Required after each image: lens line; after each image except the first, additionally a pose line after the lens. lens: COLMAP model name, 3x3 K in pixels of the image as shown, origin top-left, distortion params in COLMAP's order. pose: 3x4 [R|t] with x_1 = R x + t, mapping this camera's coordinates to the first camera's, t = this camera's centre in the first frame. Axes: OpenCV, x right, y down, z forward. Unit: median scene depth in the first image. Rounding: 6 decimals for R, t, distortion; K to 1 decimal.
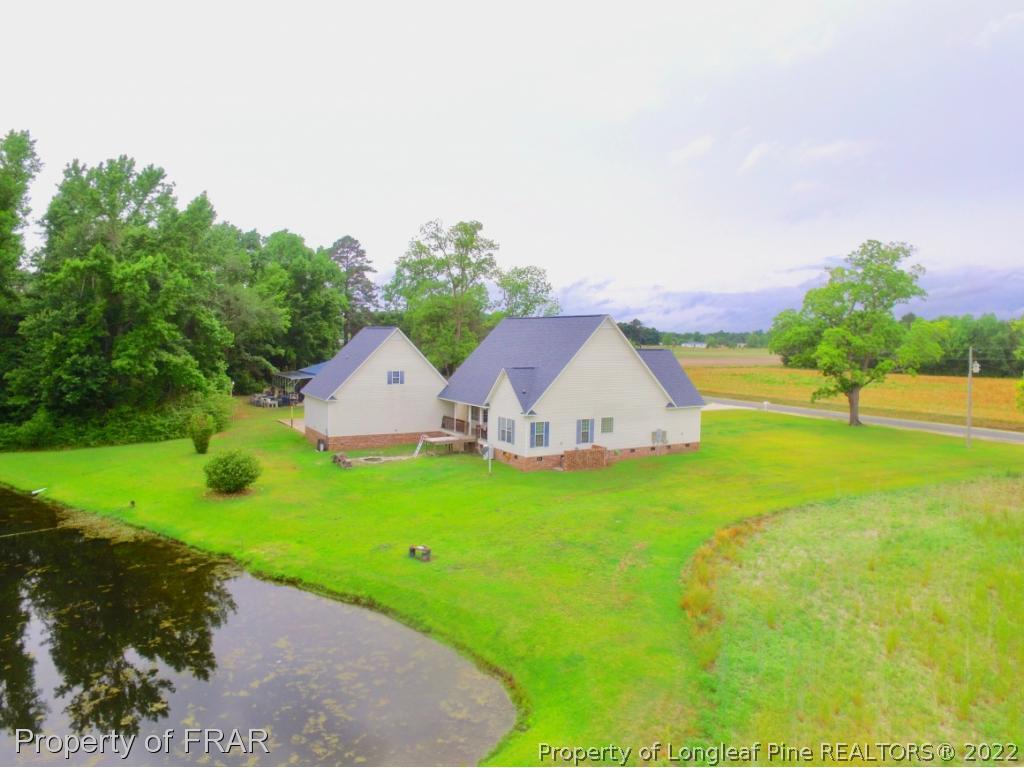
lens RADIAL K [[683.4, 0, 512.0], [0, 683.4, 384.0], [0, 0, 1]] dist [0.001093, -0.001137]
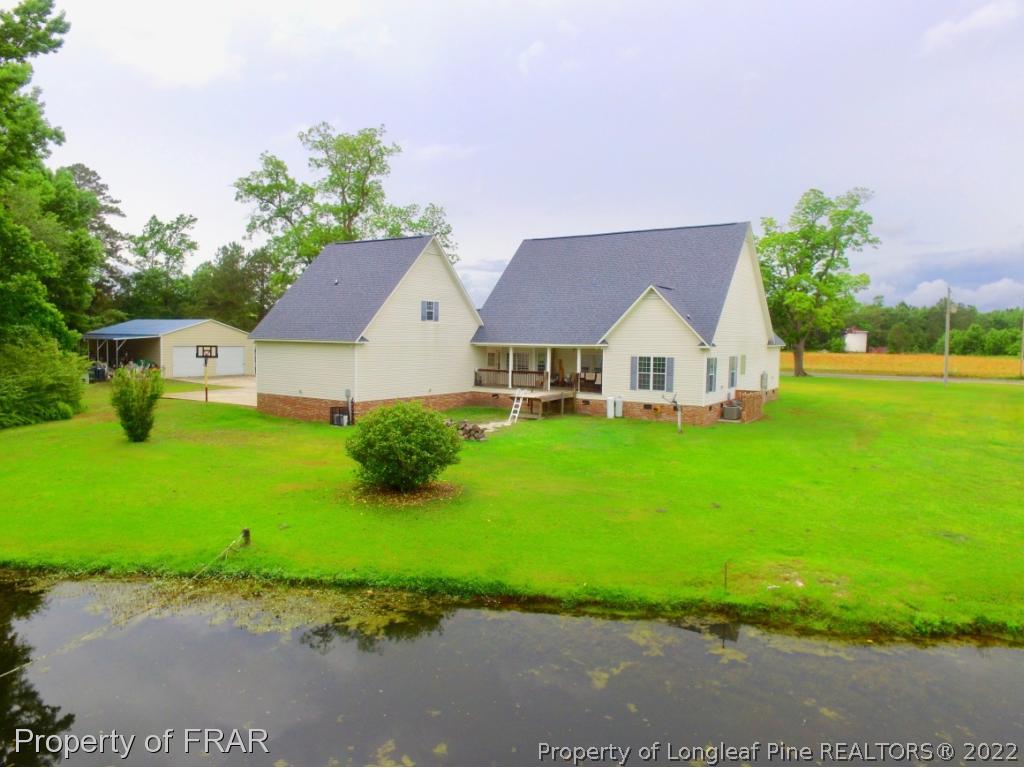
lens RADIAL K [[683.4, 0, 512.0], [0, 683.4, 384.0], [0, 0, 1]] dist [0.001093, -0.001137]
pose [[0.897149, -0.038407, 0.440054, -0.393646], [0.034093, 0.999262, 0.017707, 0.052263], [-0.440410, -0.000883, 0.897796, 0.361775]]
